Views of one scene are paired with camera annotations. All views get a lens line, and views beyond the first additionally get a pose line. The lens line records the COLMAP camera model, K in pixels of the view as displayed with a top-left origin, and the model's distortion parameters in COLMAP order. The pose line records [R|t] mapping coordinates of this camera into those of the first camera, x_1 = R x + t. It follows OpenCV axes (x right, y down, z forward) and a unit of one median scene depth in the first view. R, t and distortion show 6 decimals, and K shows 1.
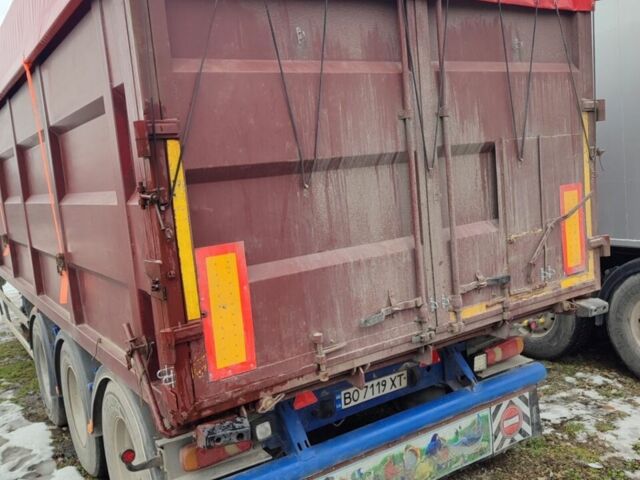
lens RADIAL K [[609.0, 0, 320.0], [0, 609.0, 240.0], [0, 0, 1]] dist [0.088646, -0.241294]
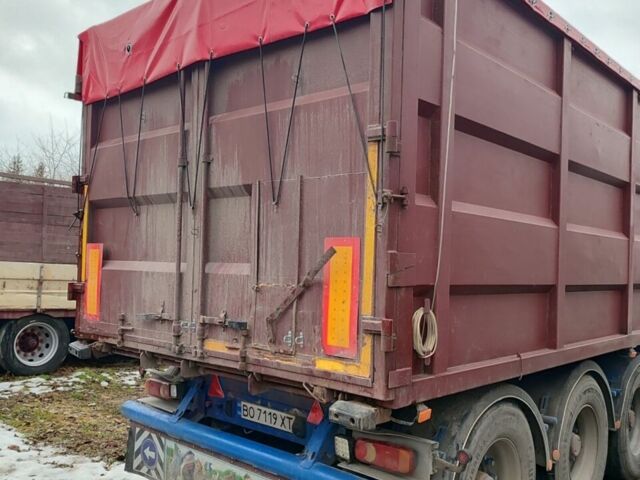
lens RADIAL K [[609.0, 0, 320.0], [0, 609.0, 240.0], [0, 0, 1]] dist [0.088646, -0.241294]
pose [[0.245868, 0.065020, -0.967120, 1.427392], [-0.167429, 0.985599, 0.023697, -0.127383], [0.954734, 0.156097, 0.253214, 0.979784]]
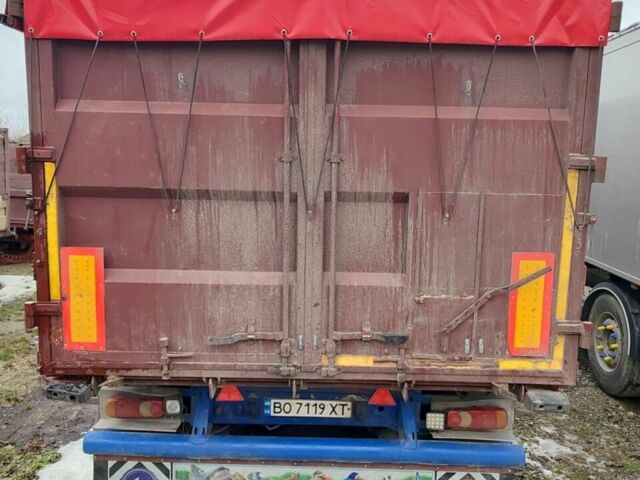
lens RADIAL K [[609.0, 0, 320.0], [0, 609.0, 240.0], [0, 0, 1]] dist [0.088646, -0.241294]
pose [[0.826656, 0.186699, -0.530833, 0.764643], [-0.165495, 0.982298, 0.087762, -0.167342], [0.537821, 0.015301, 0.842920, 0.163345]]
